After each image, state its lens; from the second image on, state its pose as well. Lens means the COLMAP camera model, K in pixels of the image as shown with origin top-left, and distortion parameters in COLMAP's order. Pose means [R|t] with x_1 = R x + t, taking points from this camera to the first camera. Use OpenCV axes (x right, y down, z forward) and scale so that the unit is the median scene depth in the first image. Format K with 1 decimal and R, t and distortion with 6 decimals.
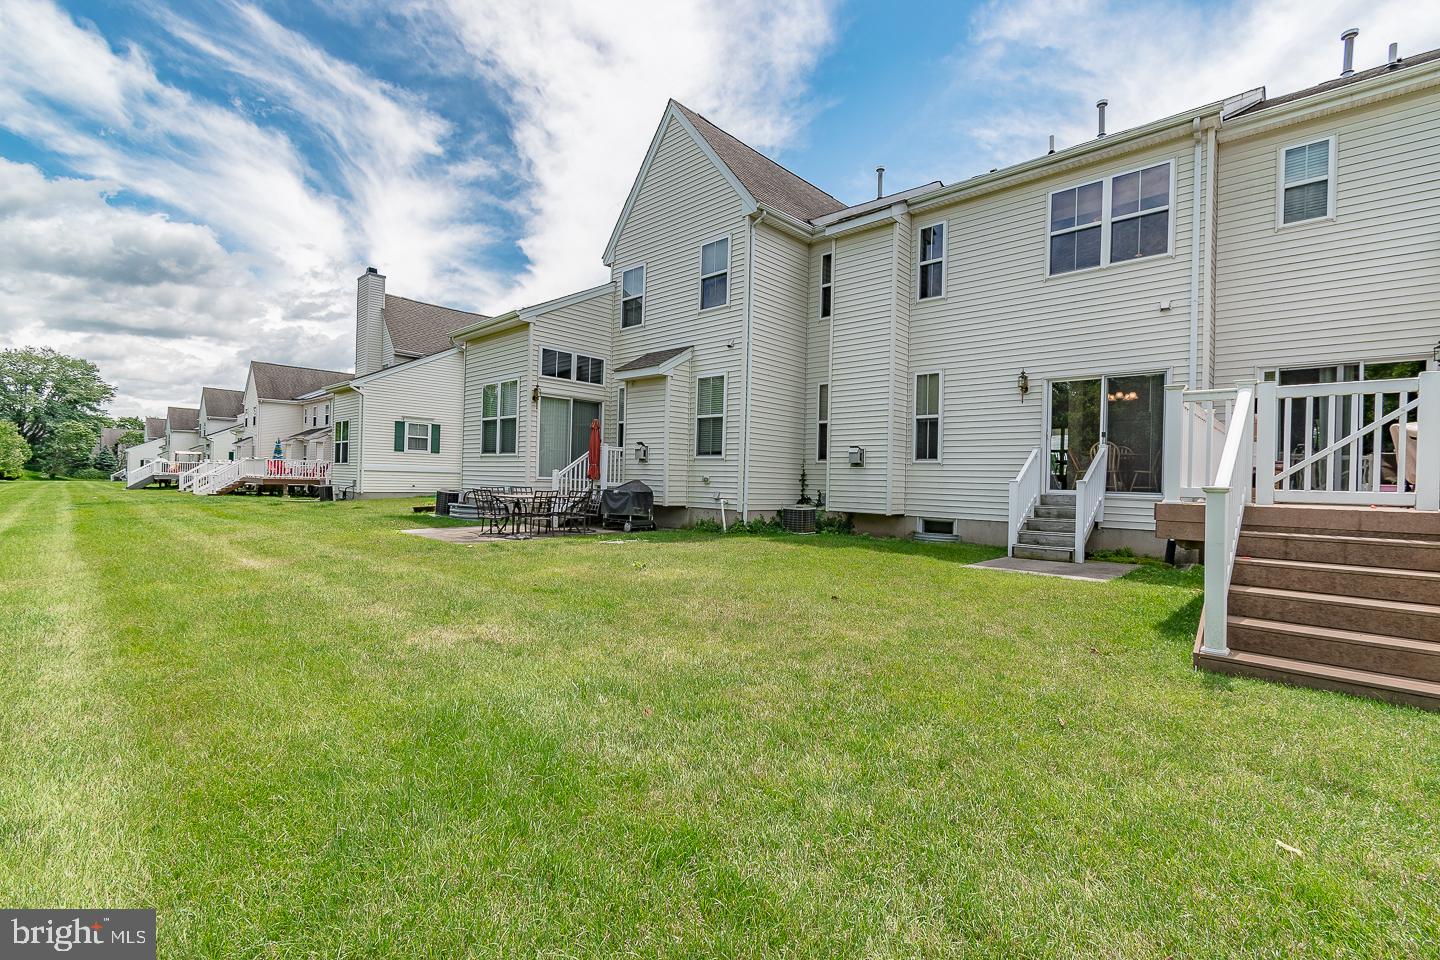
lens RADIAL K [[635.6, 0, 725.5], [0, 635.6, 477.6], [0, 0, 1]] dist [0.002919, 0.000313]
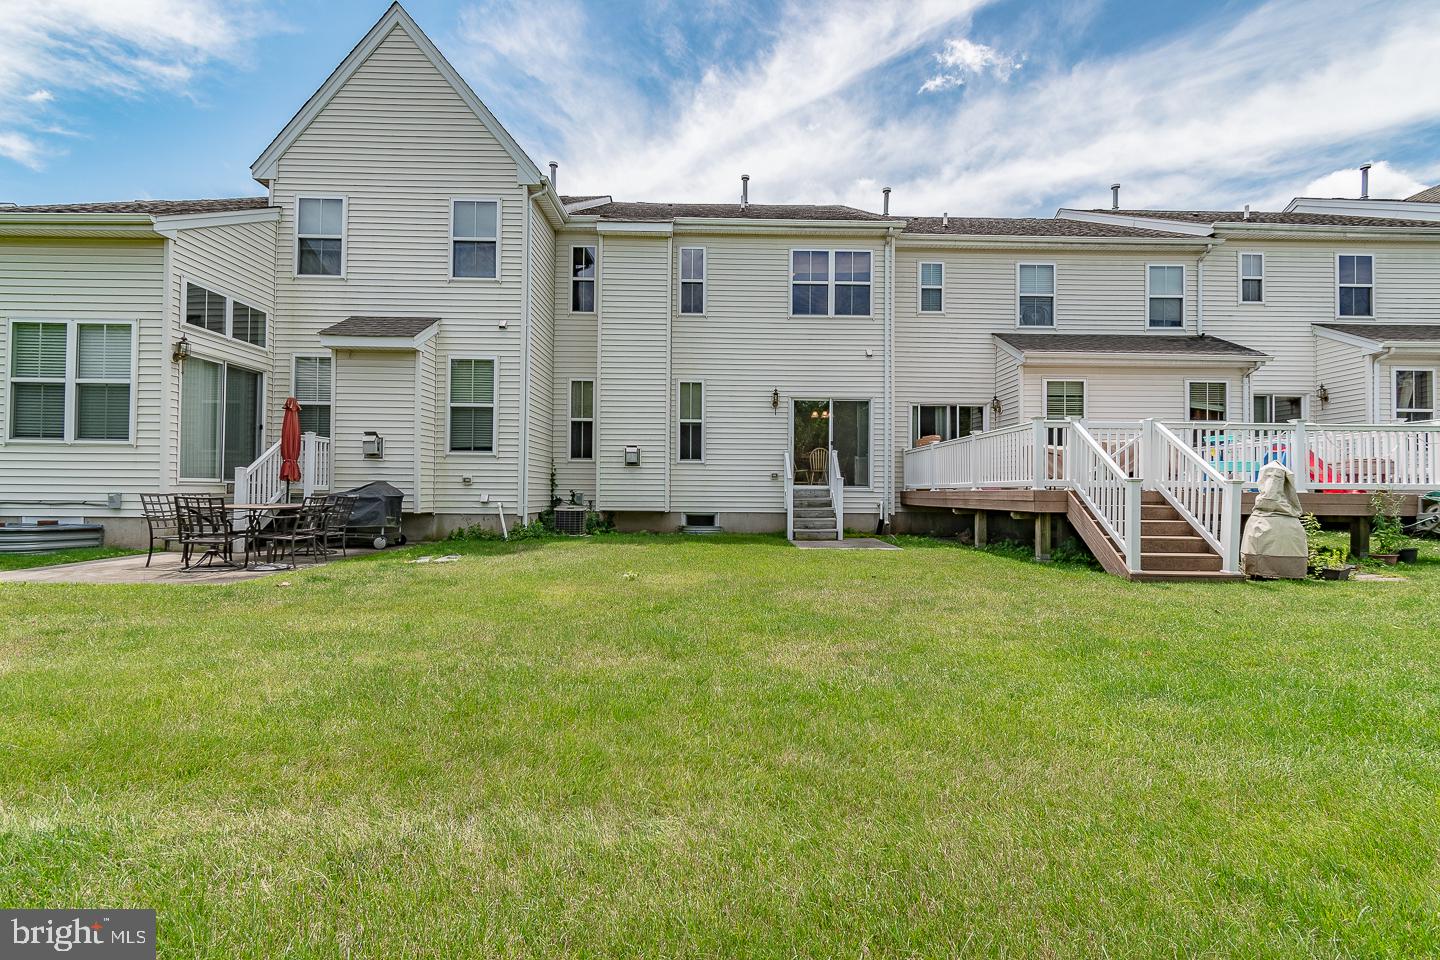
lens RADIAL K [[635.6, 0, 725.5], [0, 635.6, 477.6], [0, 0, 1]] dist [0.002919, 0.000313]
pose [[0.718159, -0.005737, 0.695855, -0.372578], [0.006113, 0.999979, 0.001934, 0.000415], [-0.695852, 0.002865, 0.718179, 0.154313]]
